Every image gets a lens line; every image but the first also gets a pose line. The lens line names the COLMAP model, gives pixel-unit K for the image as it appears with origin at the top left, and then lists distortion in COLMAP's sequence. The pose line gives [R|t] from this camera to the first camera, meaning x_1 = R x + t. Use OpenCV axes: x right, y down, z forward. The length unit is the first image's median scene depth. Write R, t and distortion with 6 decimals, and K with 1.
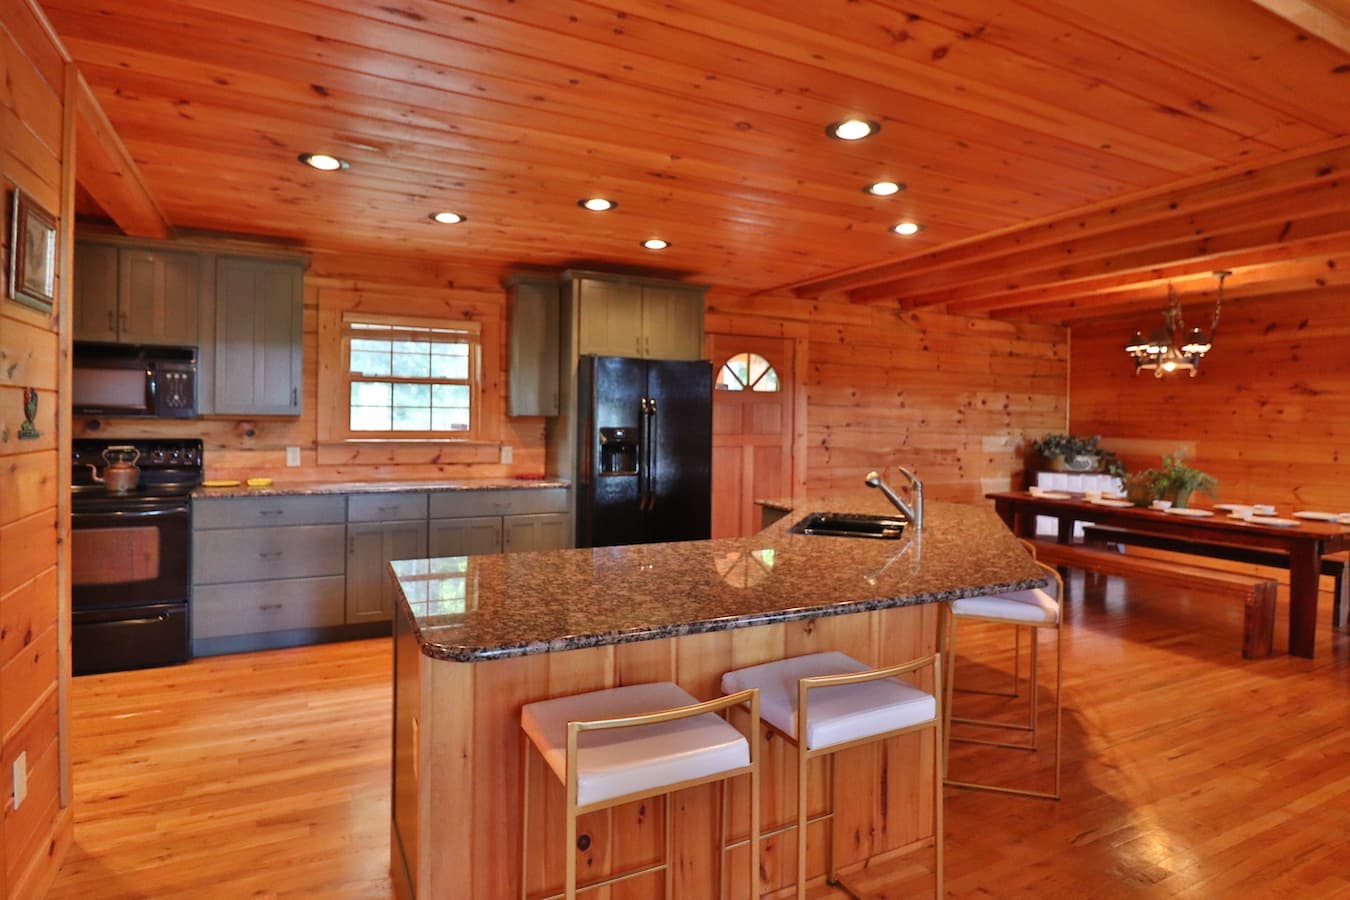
lens RADIAL K [[735.8, 0, 675.7], [0, 735.8, 438.9], [0, 0, 1]] dist [-0.001352, -0.000755]
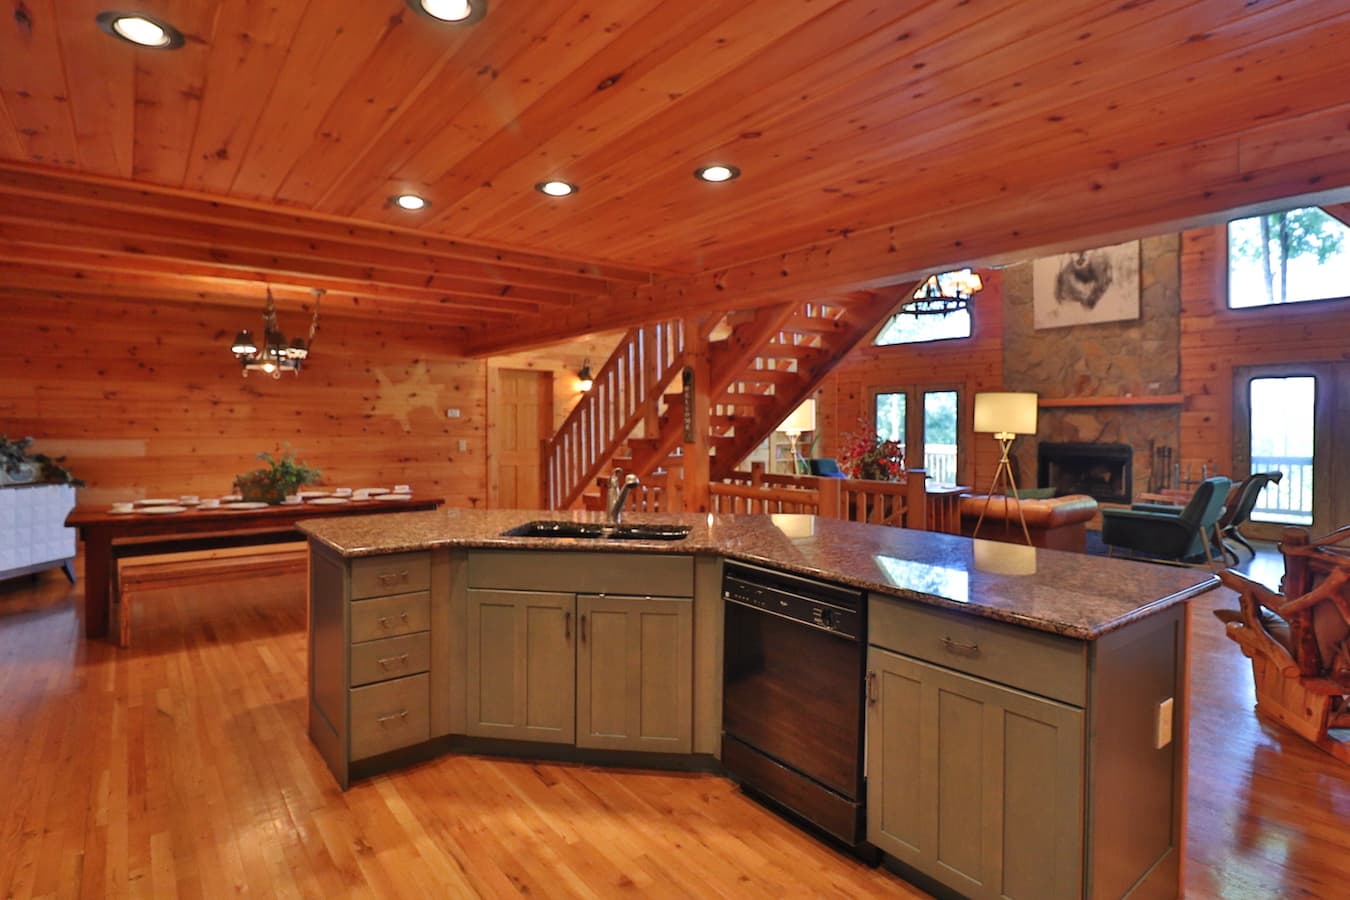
lens RADIAL K [[689.5, 0, 672.7], [0, 689.5, 429.2], [0, 0, 1]] dist [-0.010111, -0.006286]
pose [[-0.183088, -0.020245, 0.982888, -0.363834], [0.022720, 0.999434, 0.024818, -0.020288], [-0.982834, 0.026875, -0.182525, 0.567012]]
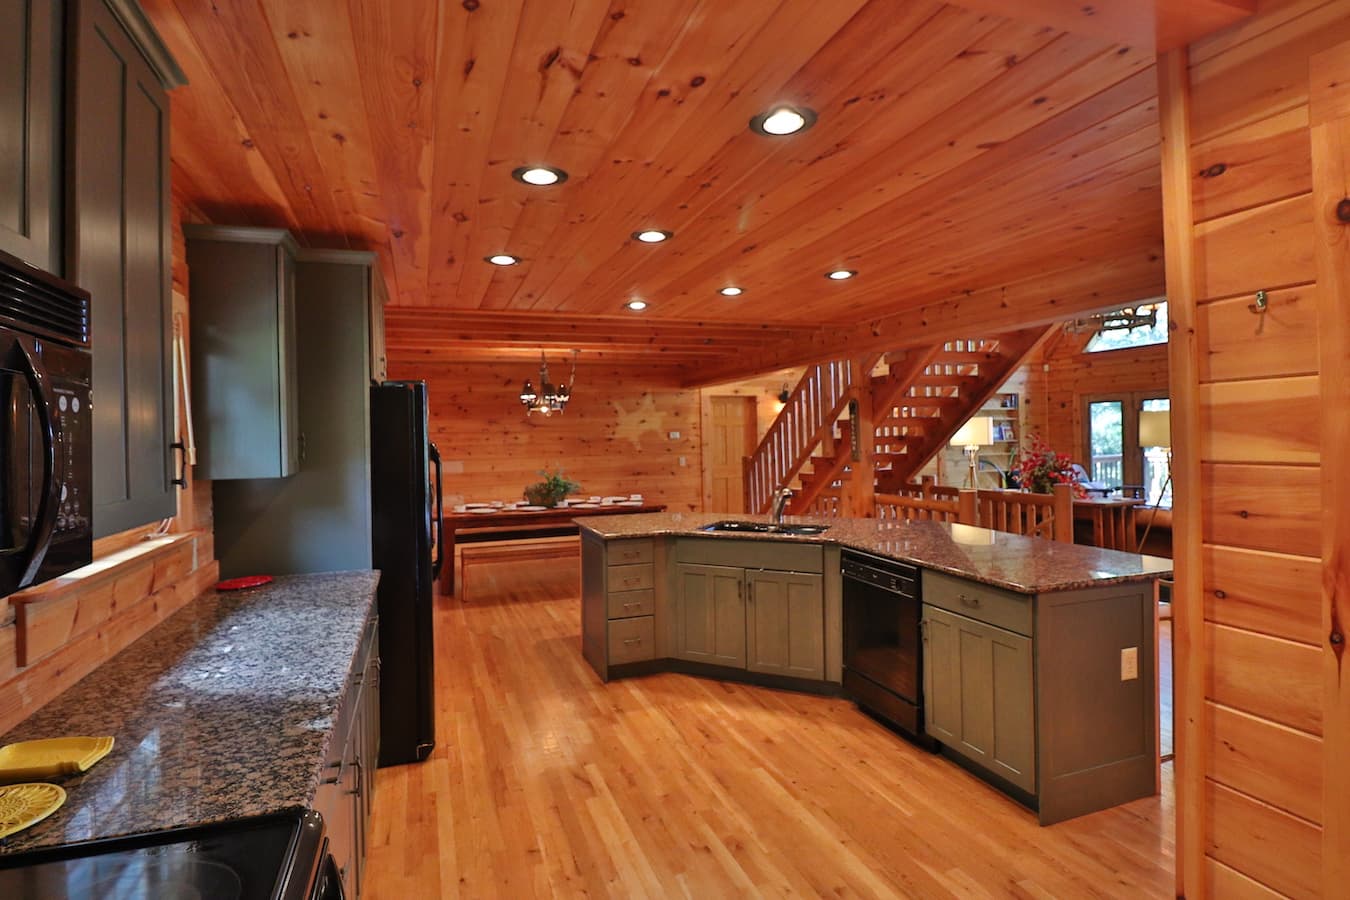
lens RADIAL K [[689.5, 0, 671.1], [0, 689.5, 443.8], [0, 0, 1]] dist [-0.010111, -0.006286]
pose [[0.137560, -0.028471, 0.990084, -0.589459], [0.049601, 0.998531, 0.021822, -0.043616], [-0.989251, 0.046107, 0.138770, 0.522149]]
